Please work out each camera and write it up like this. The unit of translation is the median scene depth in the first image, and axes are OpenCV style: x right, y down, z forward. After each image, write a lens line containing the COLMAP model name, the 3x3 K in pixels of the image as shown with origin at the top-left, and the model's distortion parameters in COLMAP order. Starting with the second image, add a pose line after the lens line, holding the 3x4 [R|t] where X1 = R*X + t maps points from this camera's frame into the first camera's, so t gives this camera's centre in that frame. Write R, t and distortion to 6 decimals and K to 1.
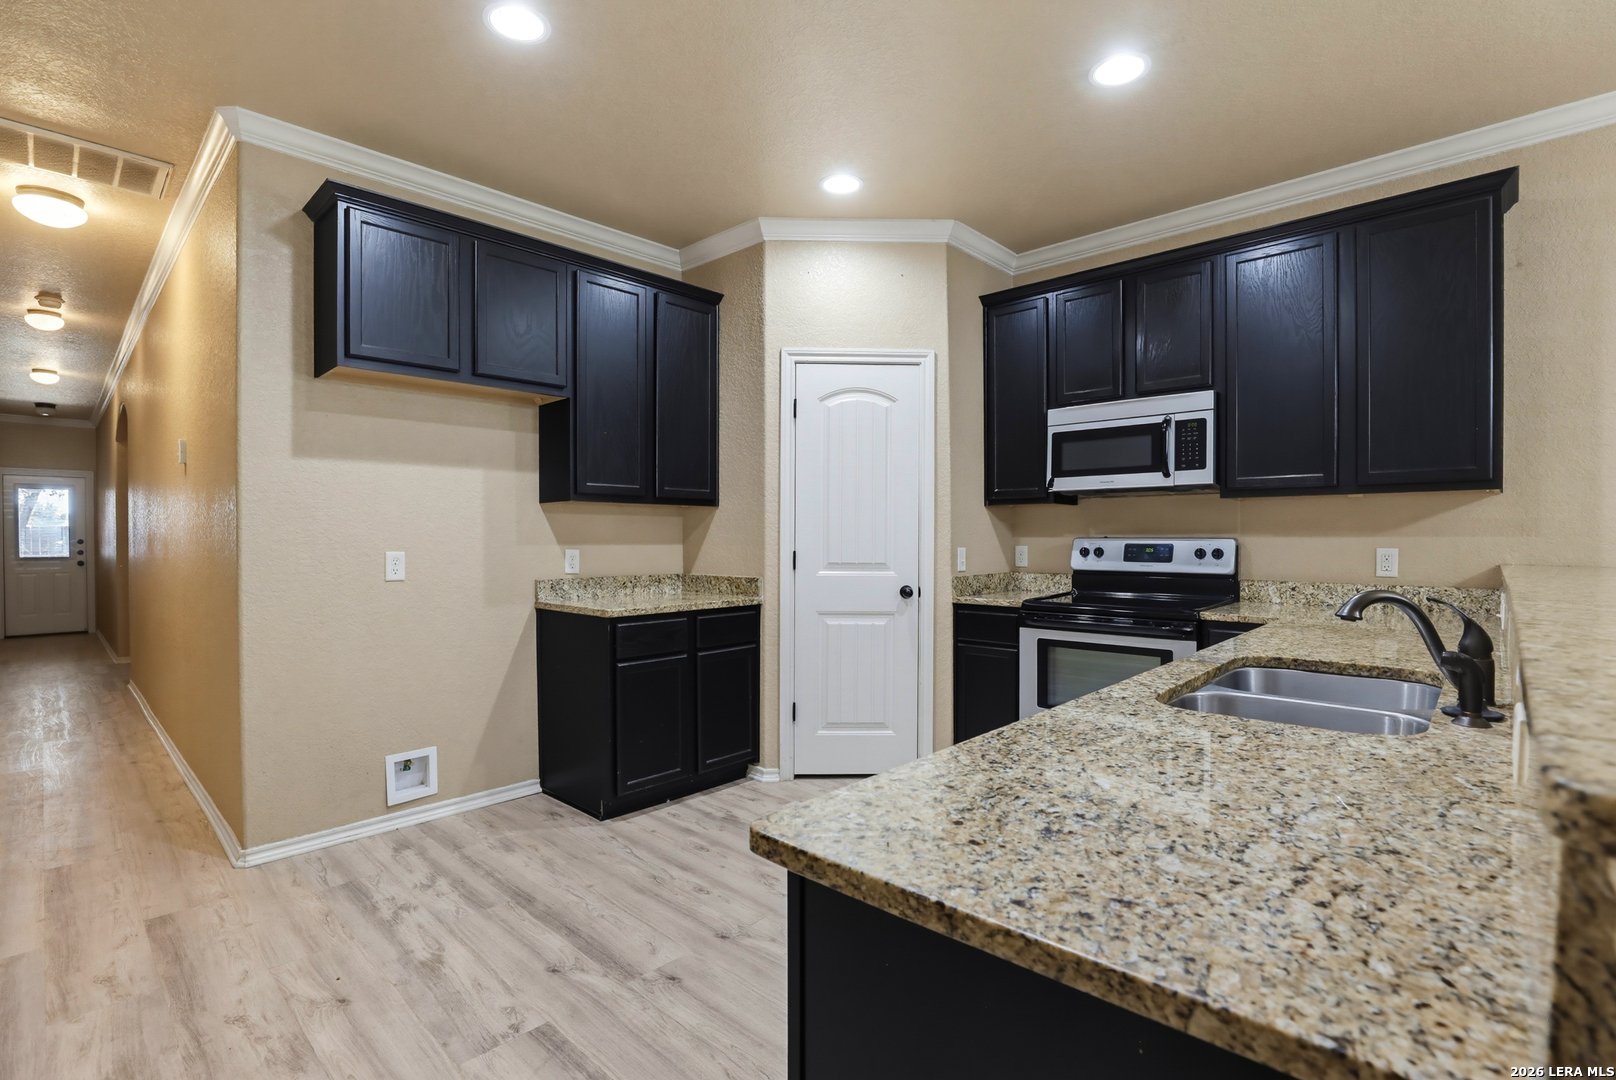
lens RADIAL K [[753.6, 0, 815.0], [0, 753.6, 545.4], [0, 0, 1]] dist [-0.038074, 0.009436]
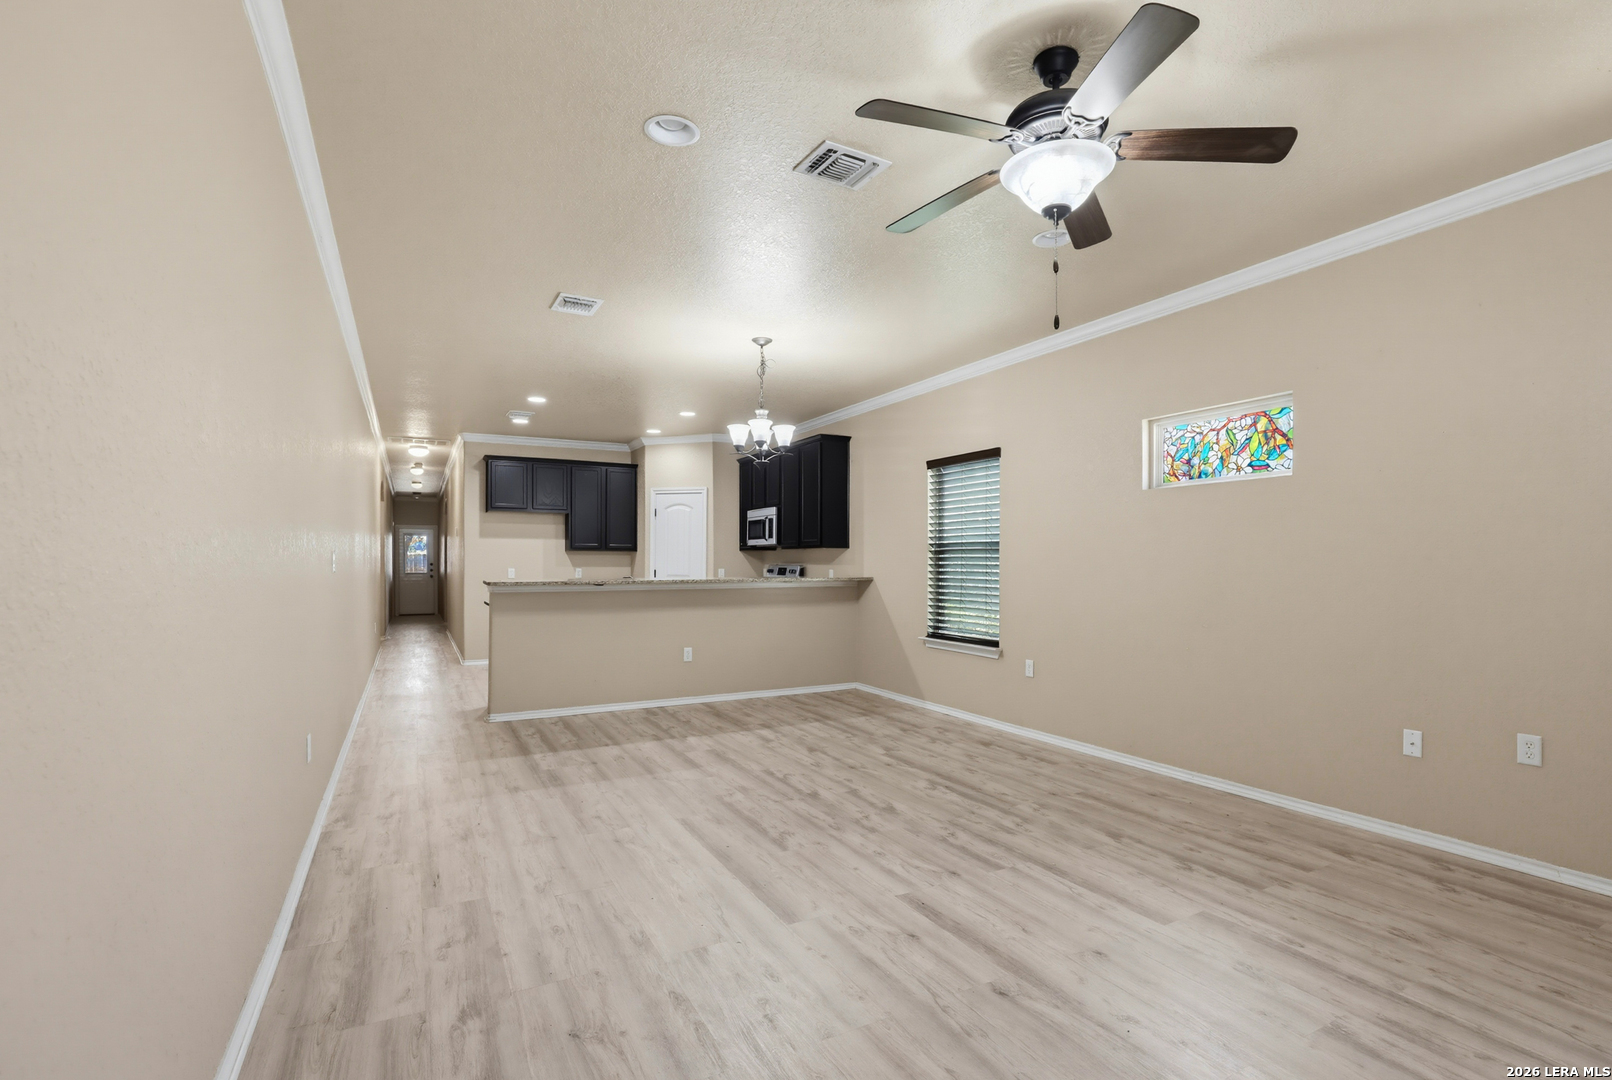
lens RADIAL K [[751.7, 0, 811.6], [0, 751.7, 559.2], [0, 0, 1]] dist [-0.038074, 0.009436]
pose [[0.948757, -0.000496, -0.316007, 1.253956], [-0.003091, 0.999936, -0.010849, -0.002084], [0.315992, 0.011270, 0.948695, -1.197348]]
